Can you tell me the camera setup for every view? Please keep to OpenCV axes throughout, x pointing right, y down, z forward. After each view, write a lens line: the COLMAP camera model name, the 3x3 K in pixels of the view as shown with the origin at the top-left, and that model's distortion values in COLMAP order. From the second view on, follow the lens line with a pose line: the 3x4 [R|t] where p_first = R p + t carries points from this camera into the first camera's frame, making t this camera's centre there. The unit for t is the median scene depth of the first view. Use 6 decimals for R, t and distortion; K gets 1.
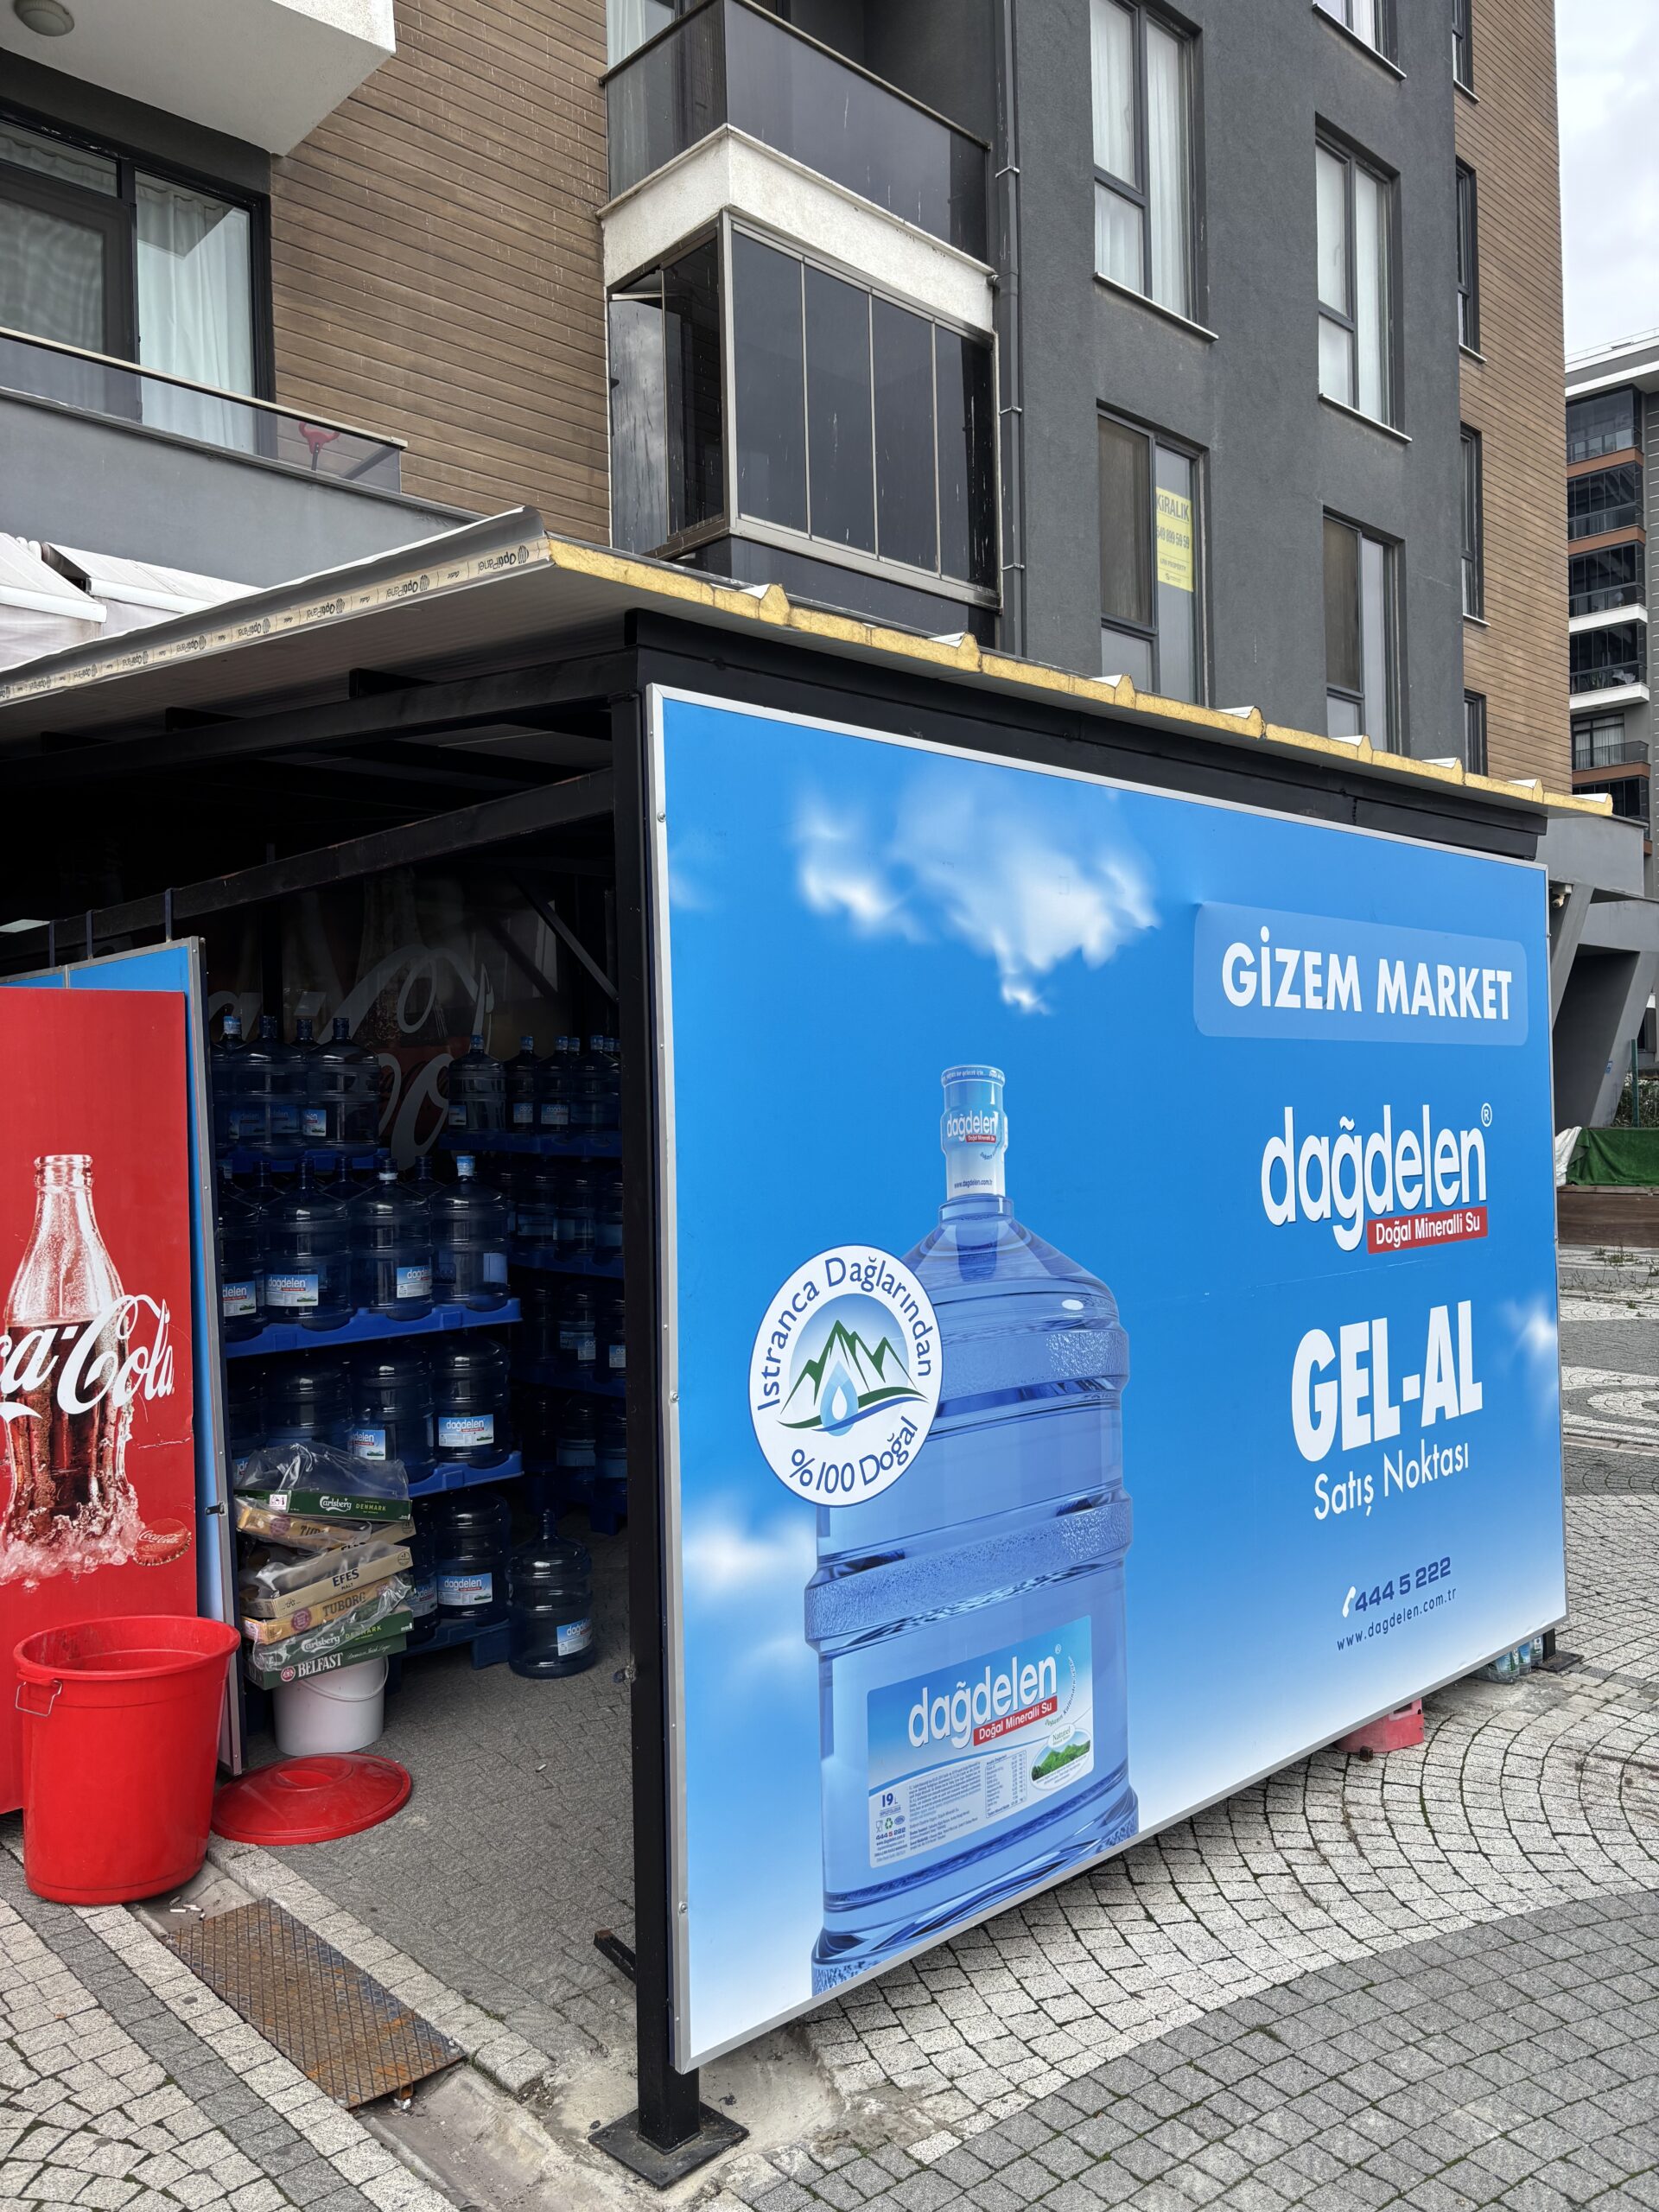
lens RADIAL K [[1655.7, 0, 815.0], [0, 1655.7, 1127.1], [0, 0, 1]] dist [0.041210, -0.052251]
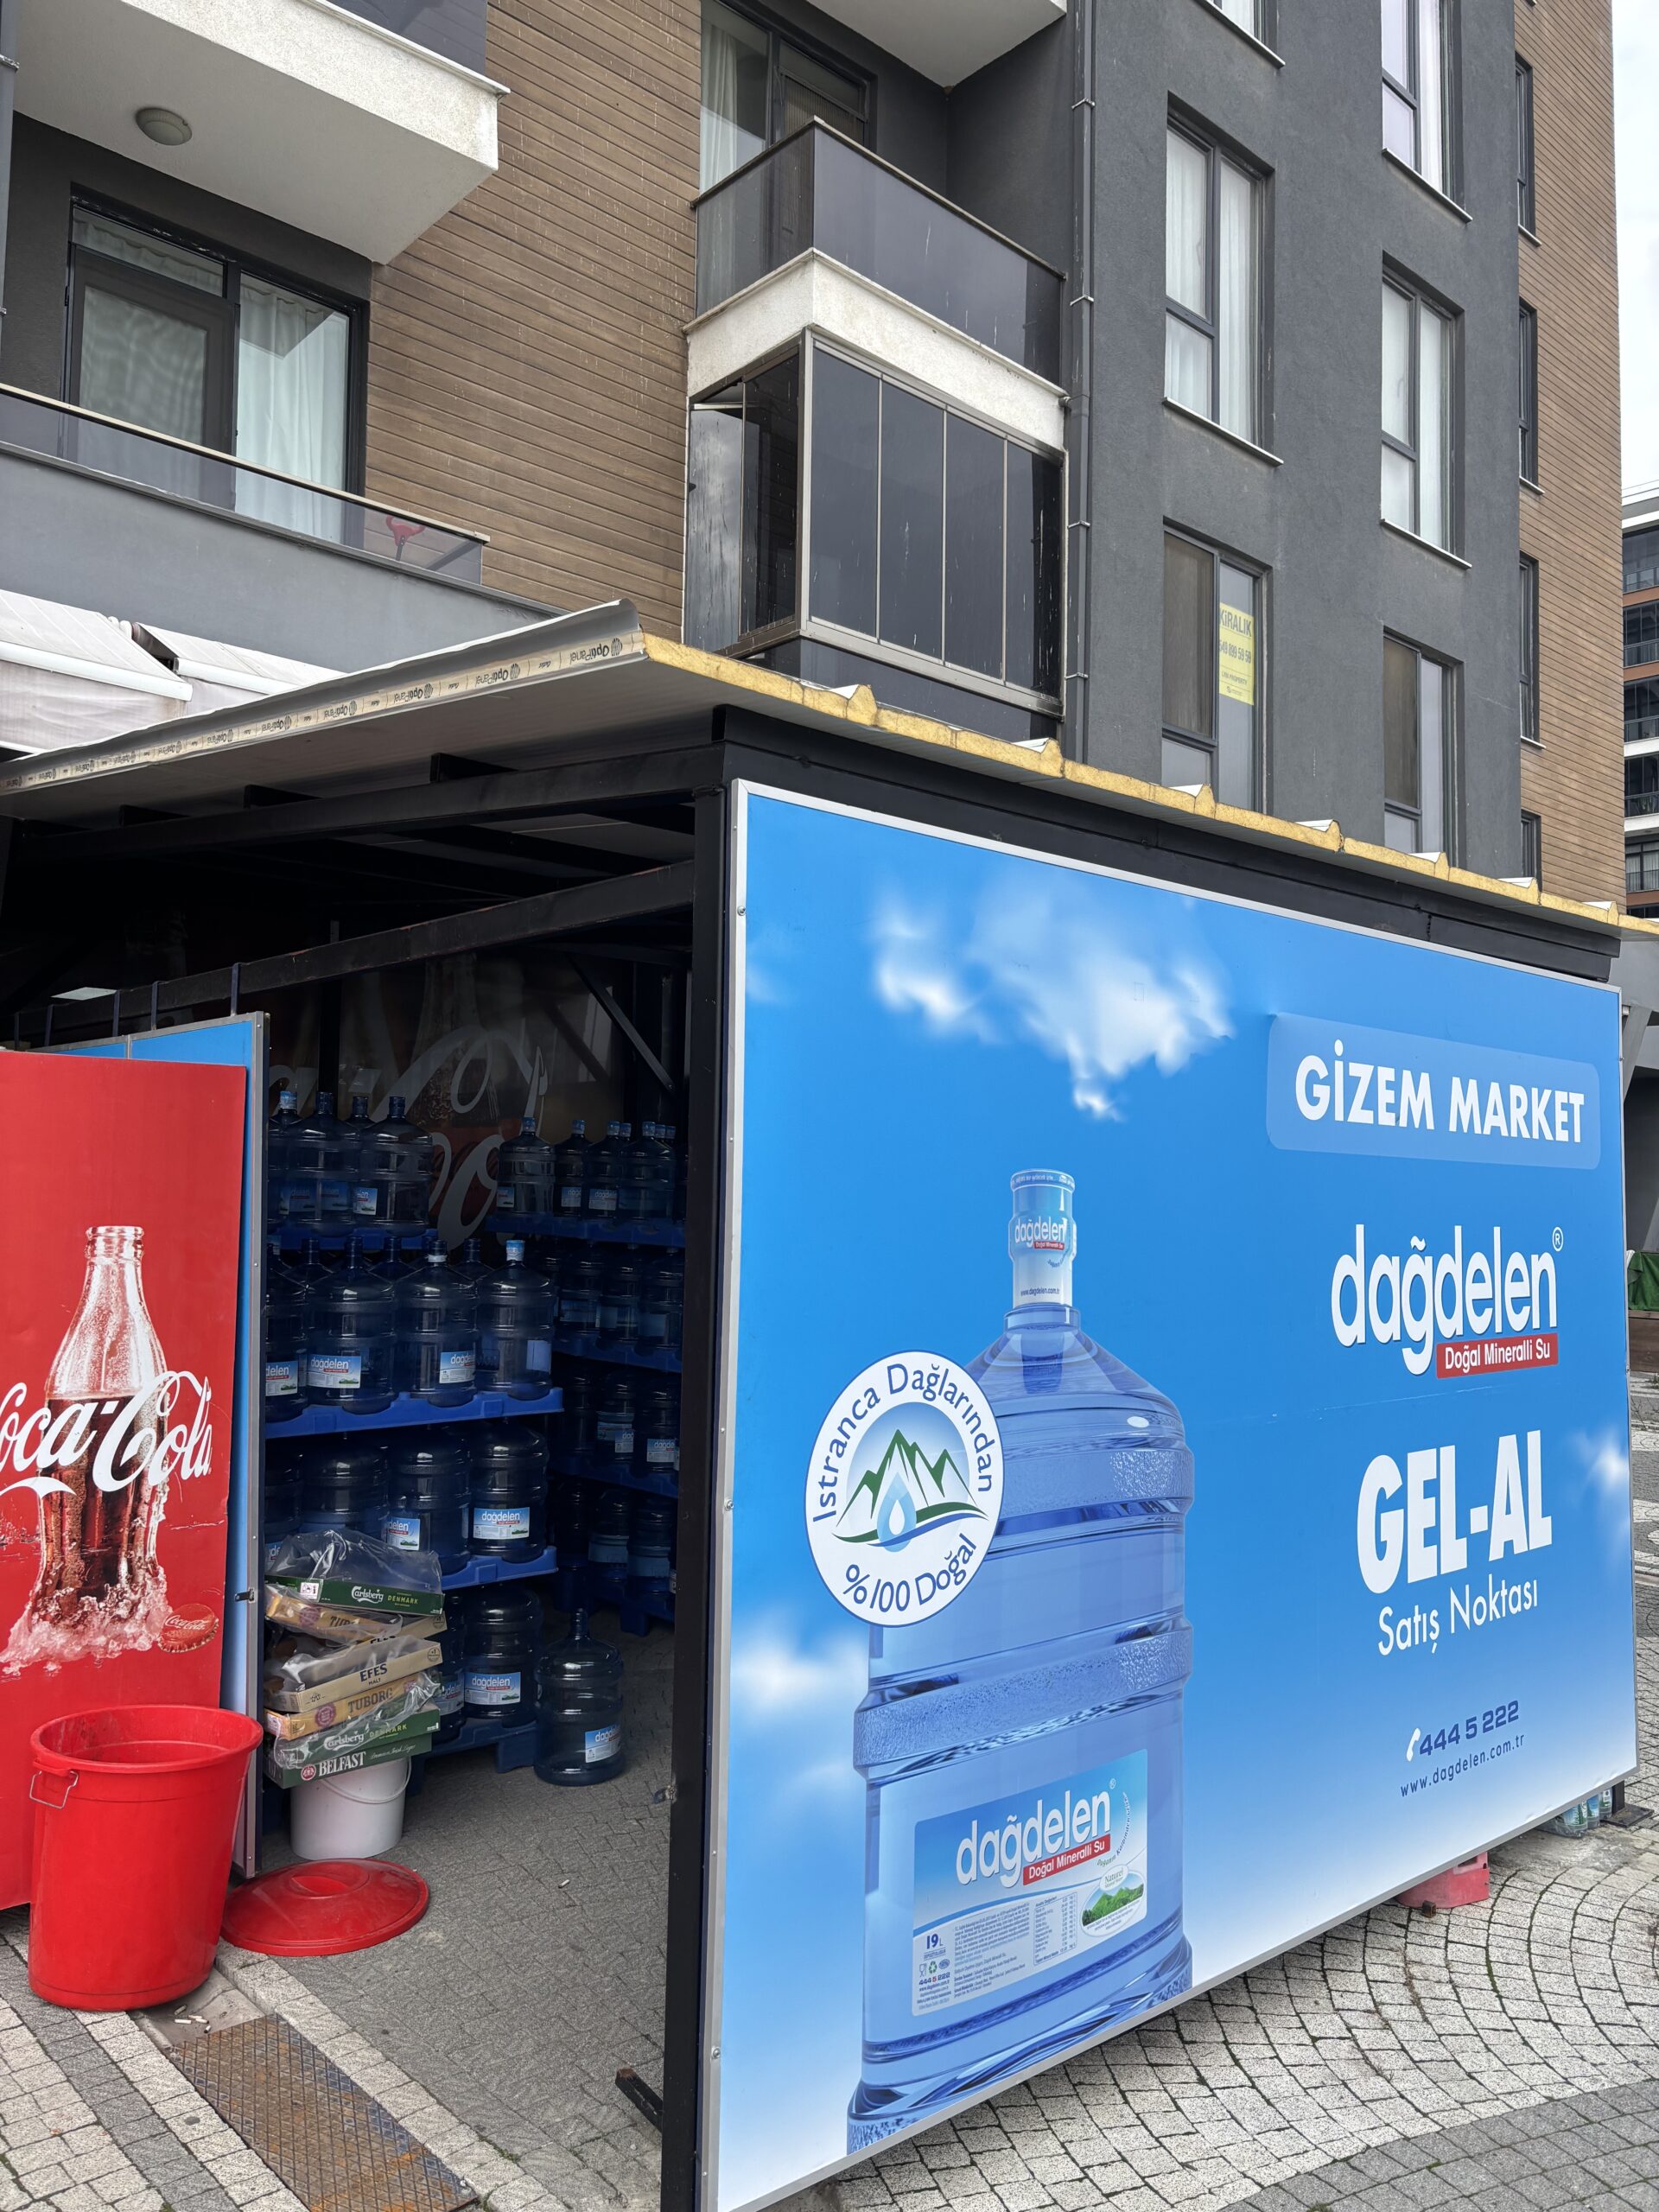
lens RADIAL K [[1656.5, 0, 826.4], [0, 1656.5, 1107.3], [0, 0, 1]] dist [0.020342, -0.006526]
pose [[0.999152, 0.036723, -0.018628, -0.012447], [-0.037885, 0.997074, -0.066401, -0.004009], [0.016135, 0.067051, 0.997619, 0.015191]]
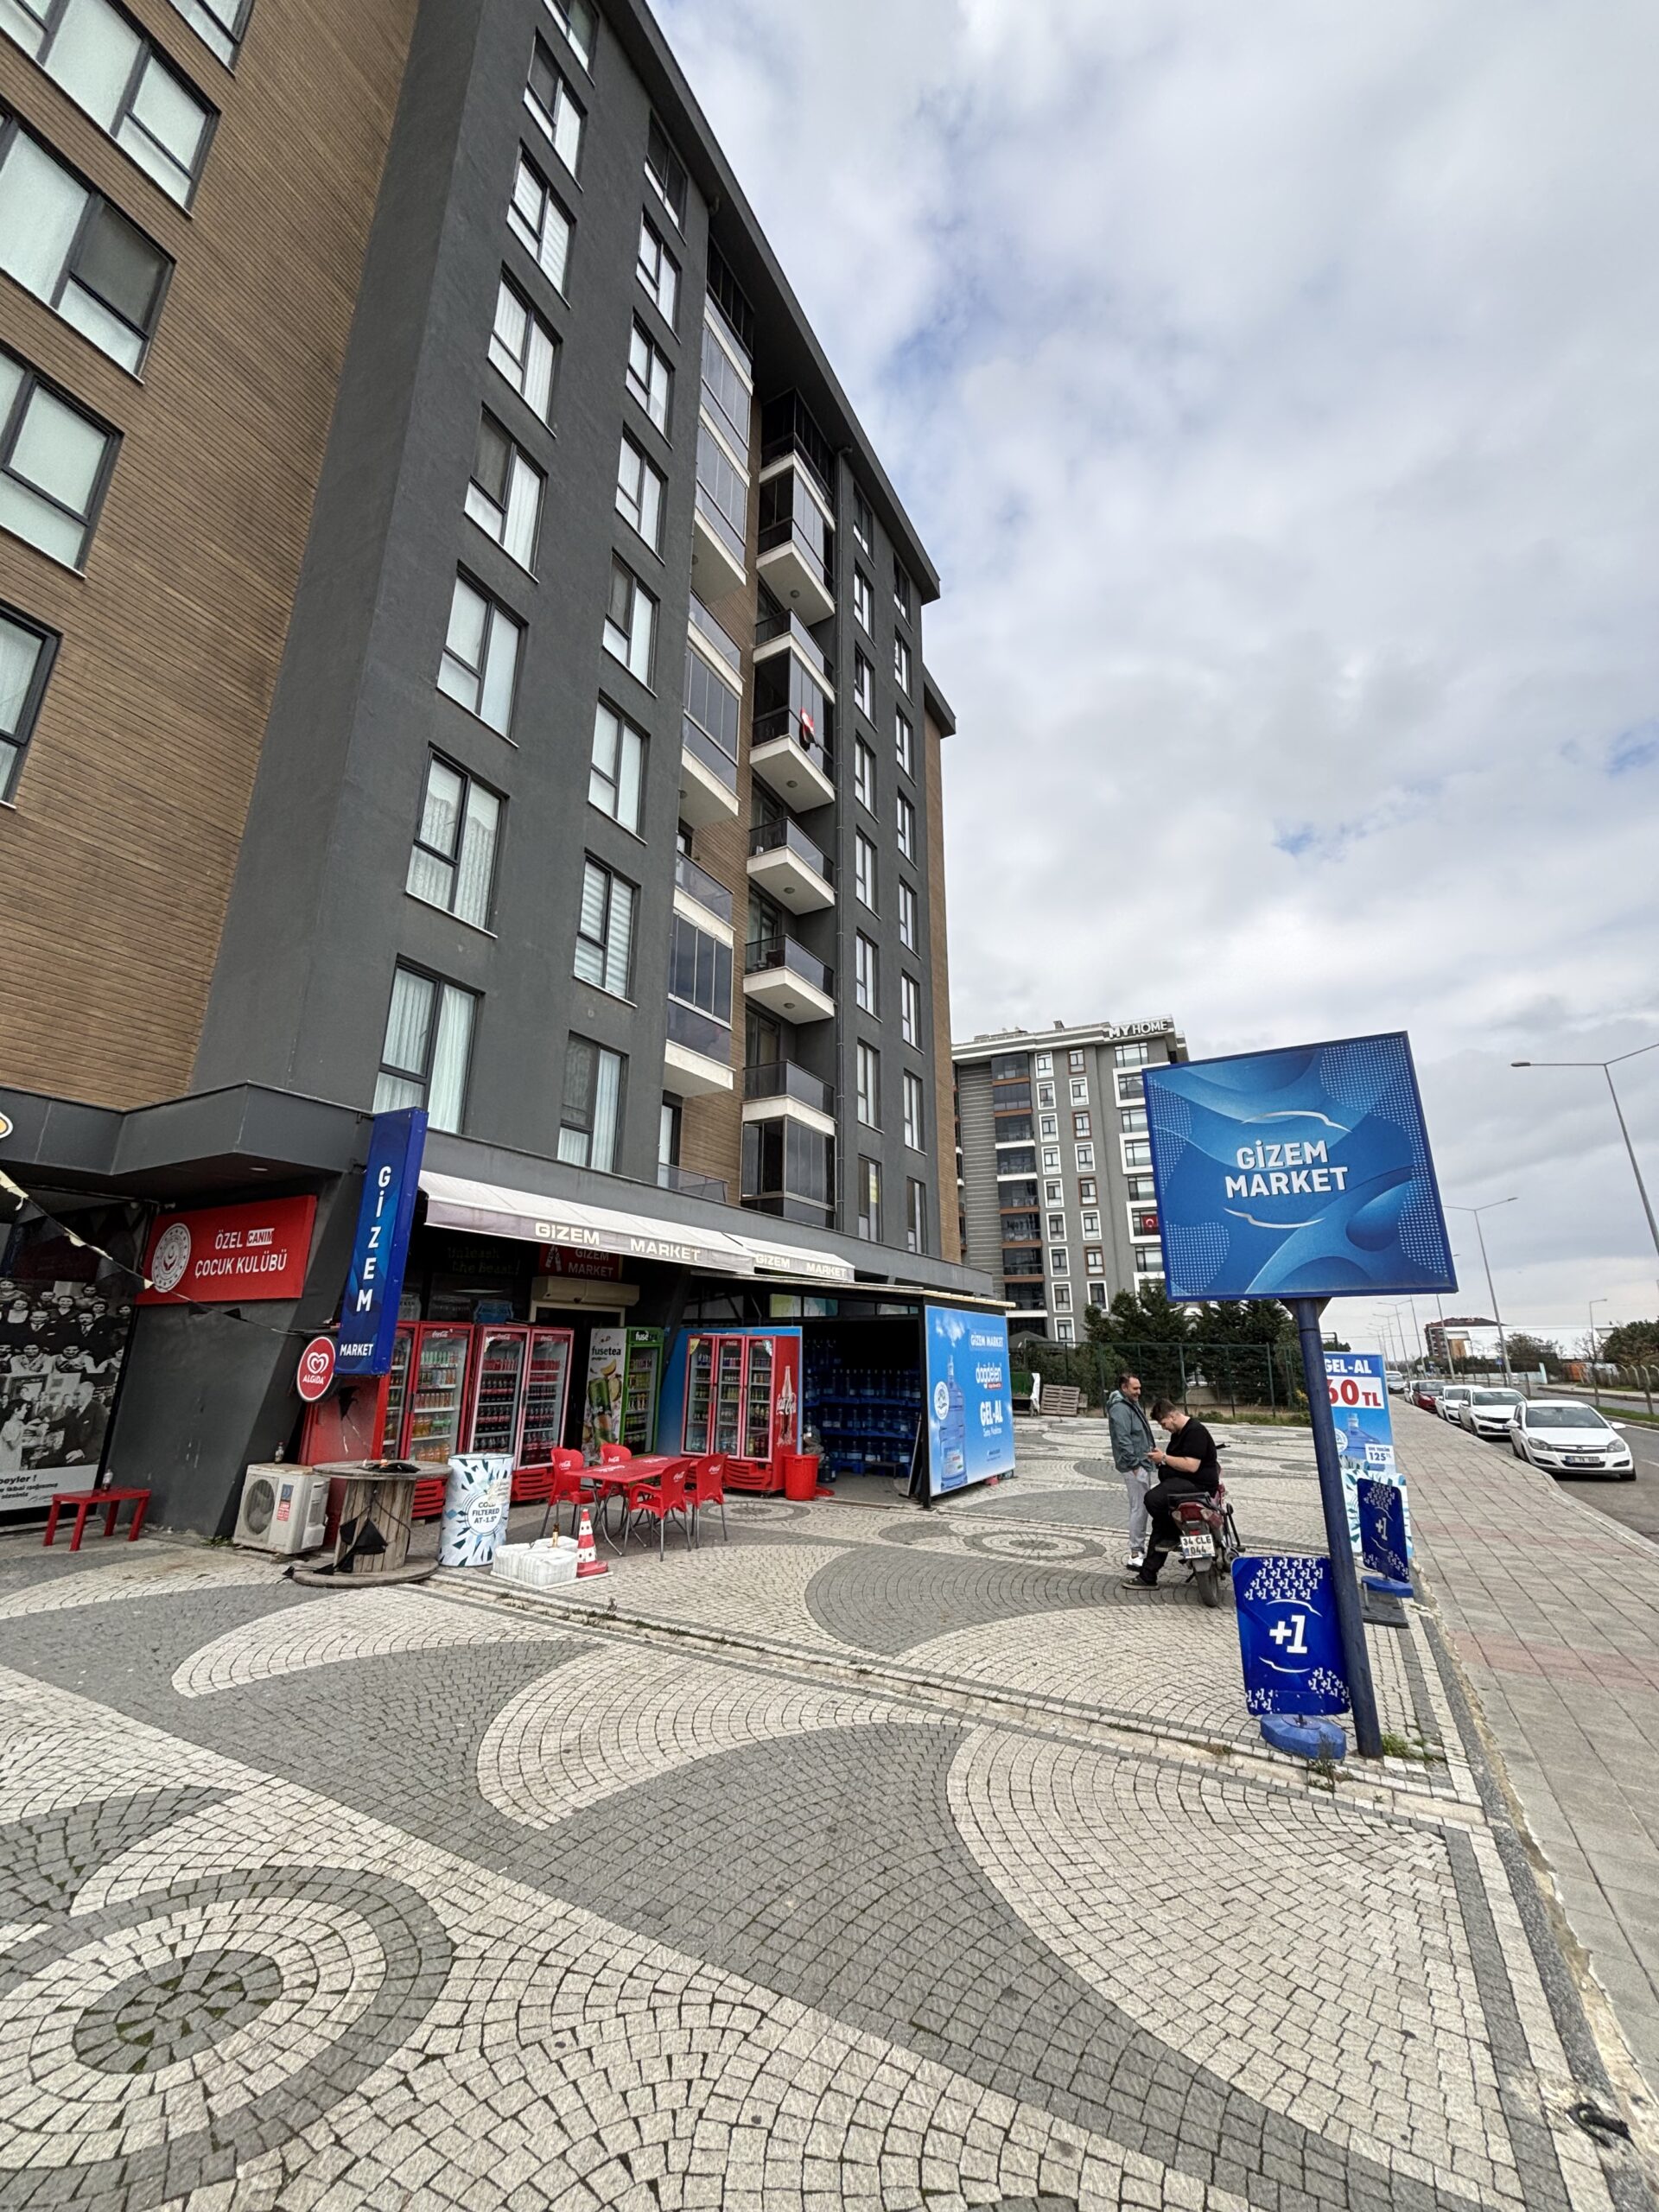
lens RADIAL K [[882.1, 0, 827.5], [0, 882.1, 1098.8], [0, 0, 1]] dist [0.000385, -0.000029]
pose [[0.948708, 0.110032, 0.296389, -1.271006], [-0.017758, 0.954548, -0.297526, 0.035931], [-0.315655, 0.277002, 0.907541, -1.971612]]
